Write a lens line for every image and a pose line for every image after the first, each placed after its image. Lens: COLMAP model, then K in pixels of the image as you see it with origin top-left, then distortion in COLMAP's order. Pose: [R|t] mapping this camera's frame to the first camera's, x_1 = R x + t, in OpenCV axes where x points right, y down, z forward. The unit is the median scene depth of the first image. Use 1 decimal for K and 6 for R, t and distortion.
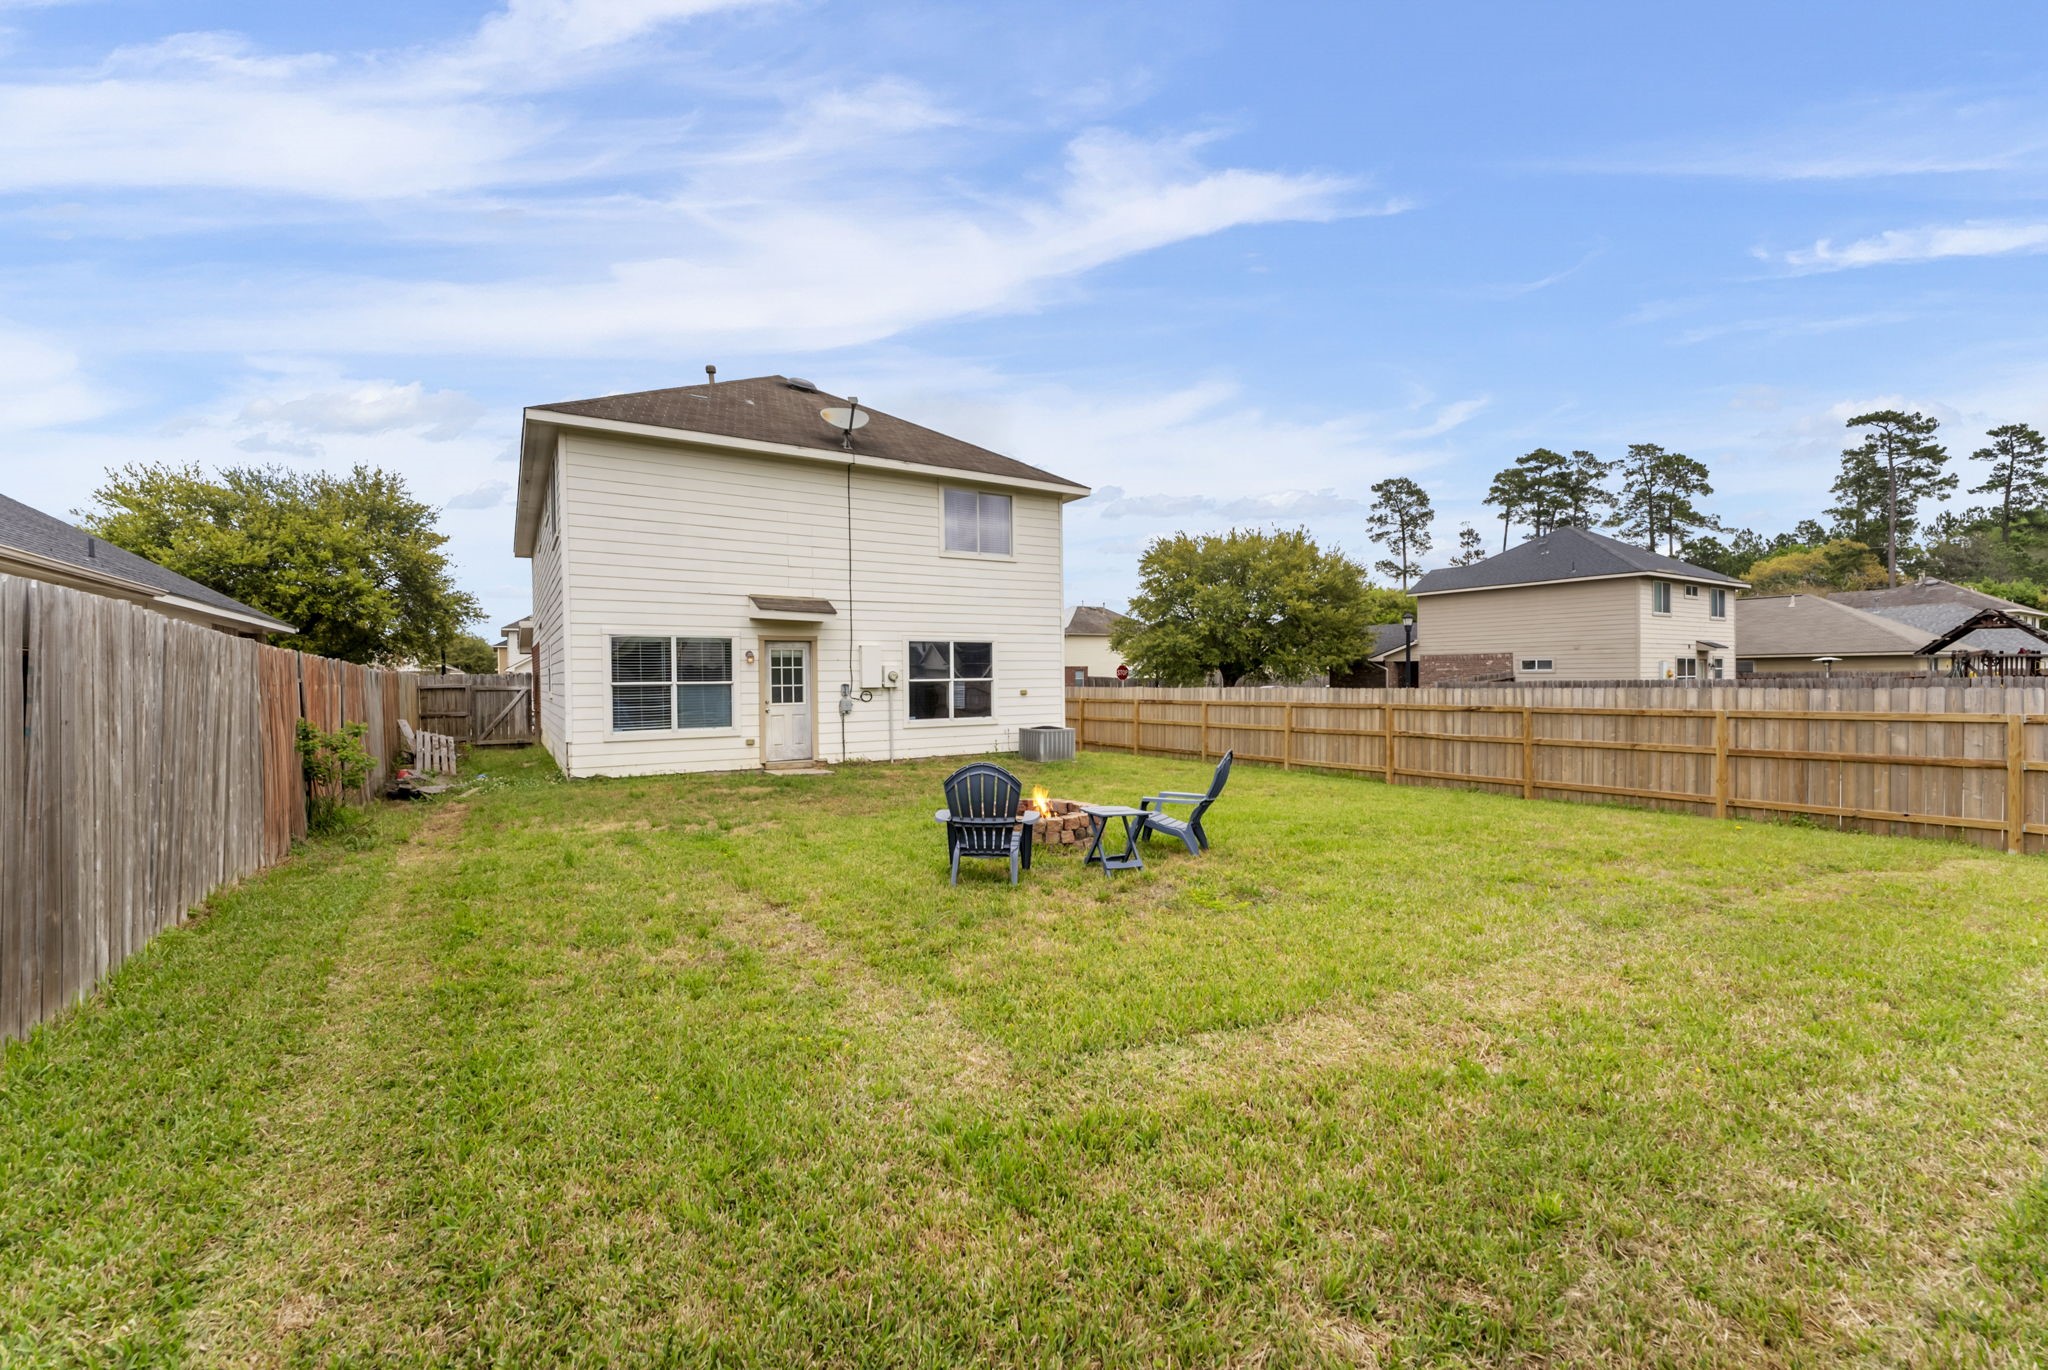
lens RADIAL K [[831.5, 0, 1022.1], [0, 831.5, 680.7], [0, 0, 1]] dist [0.001677, 0.000368]
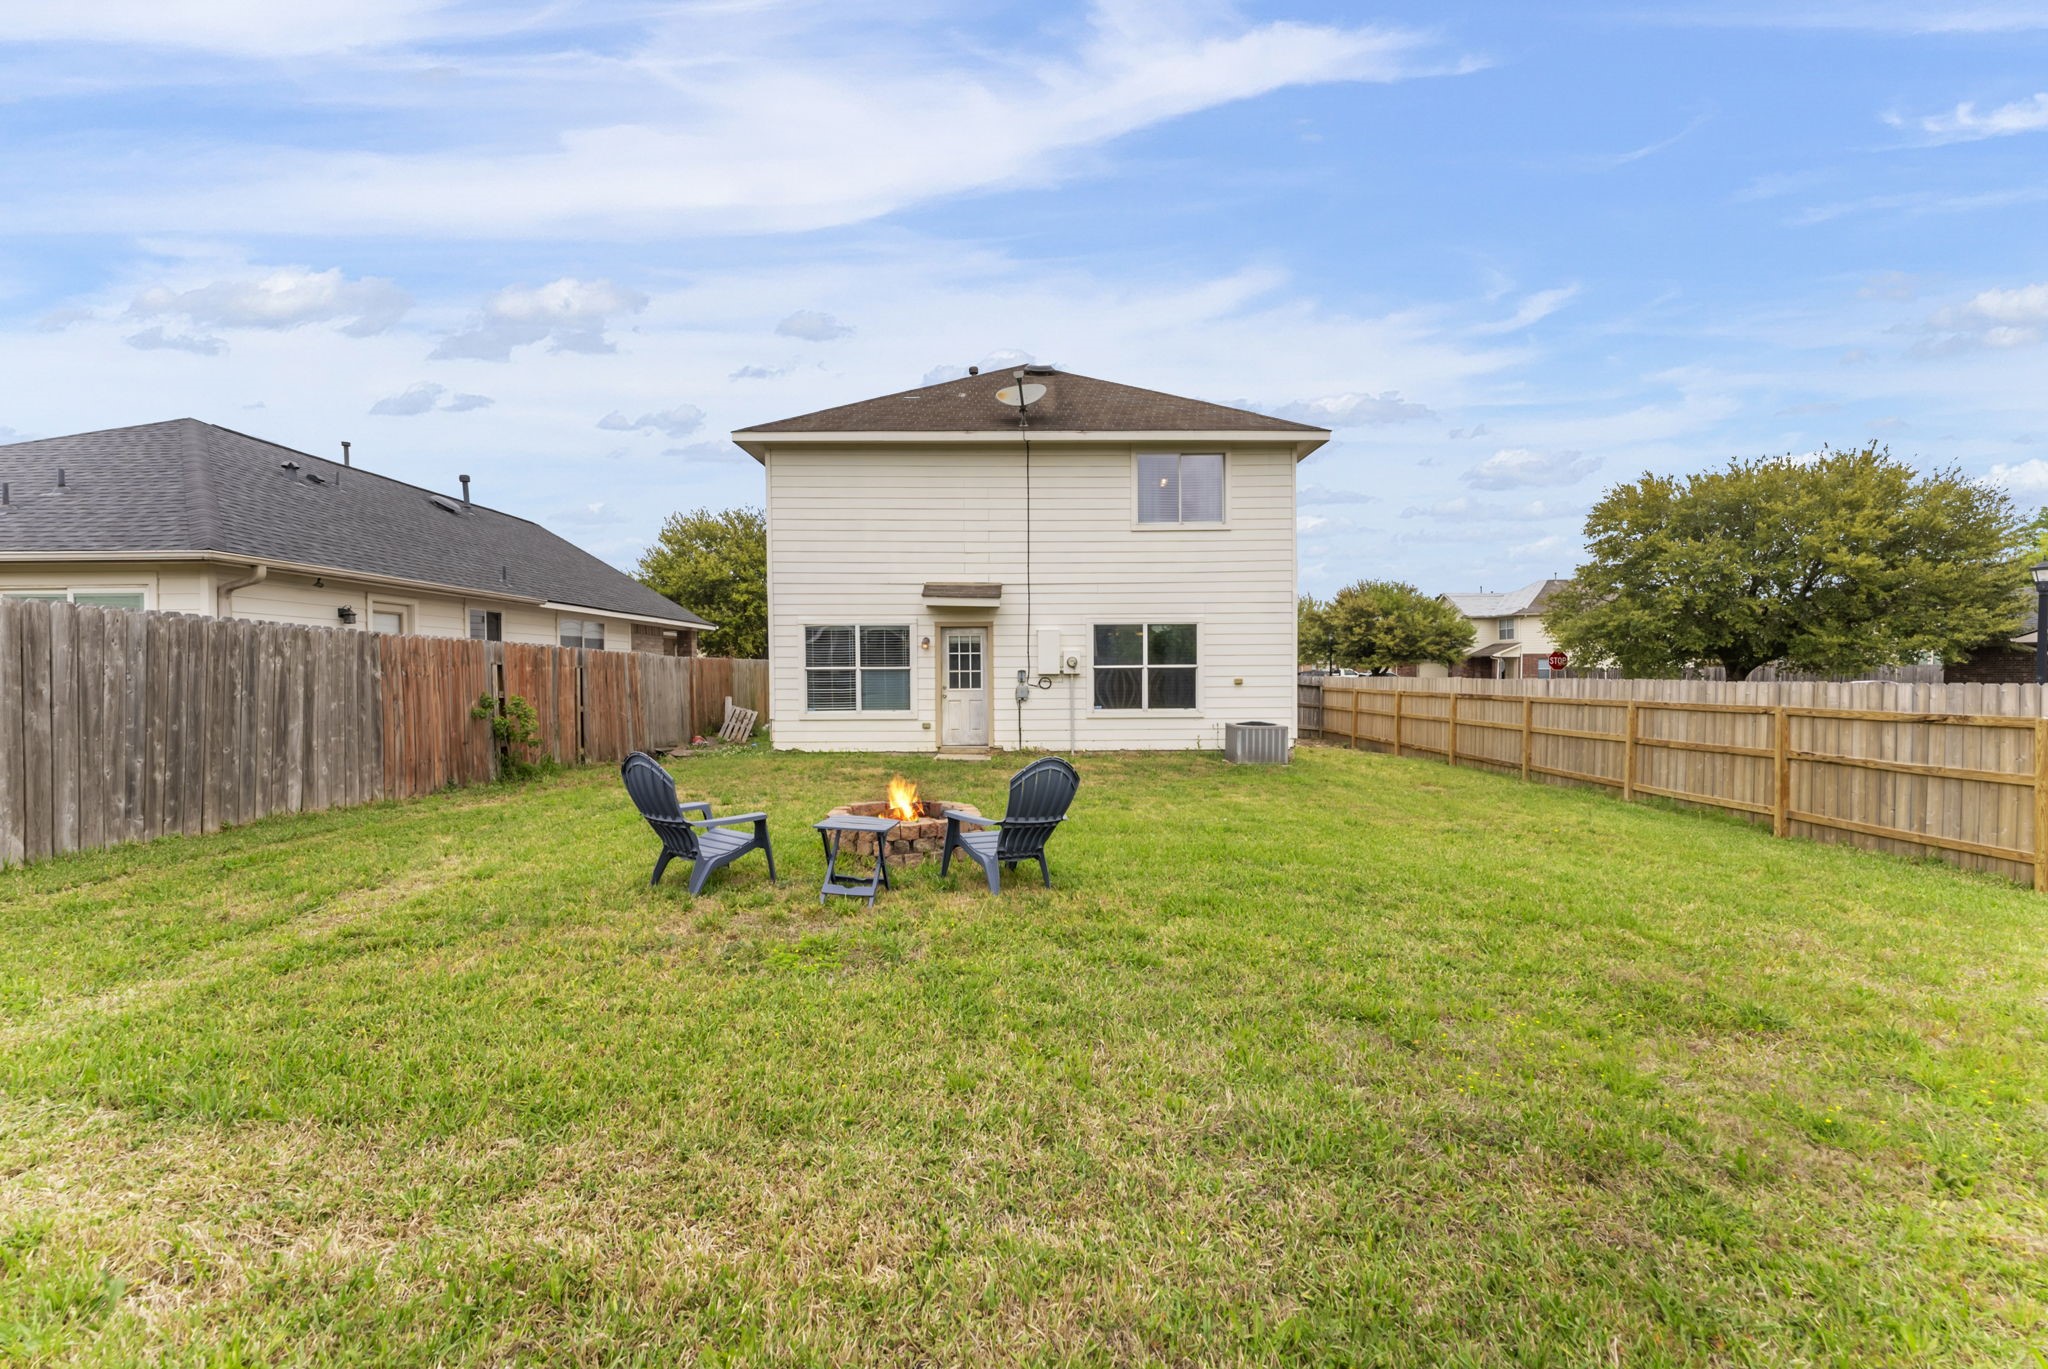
lens RADIAL K [[831.5, 0, 1025.4], [0, 831.5, 676.3], [0, 0, 1]] dist [0.001677, 0.000368]
pose [[0.849583, 0.009292, -0.527373, 0.291541], [-0.005640, 0.999948, 0.008533, 0.002824], [0.527425, -0.004276, 0.849591, 0.171993]]
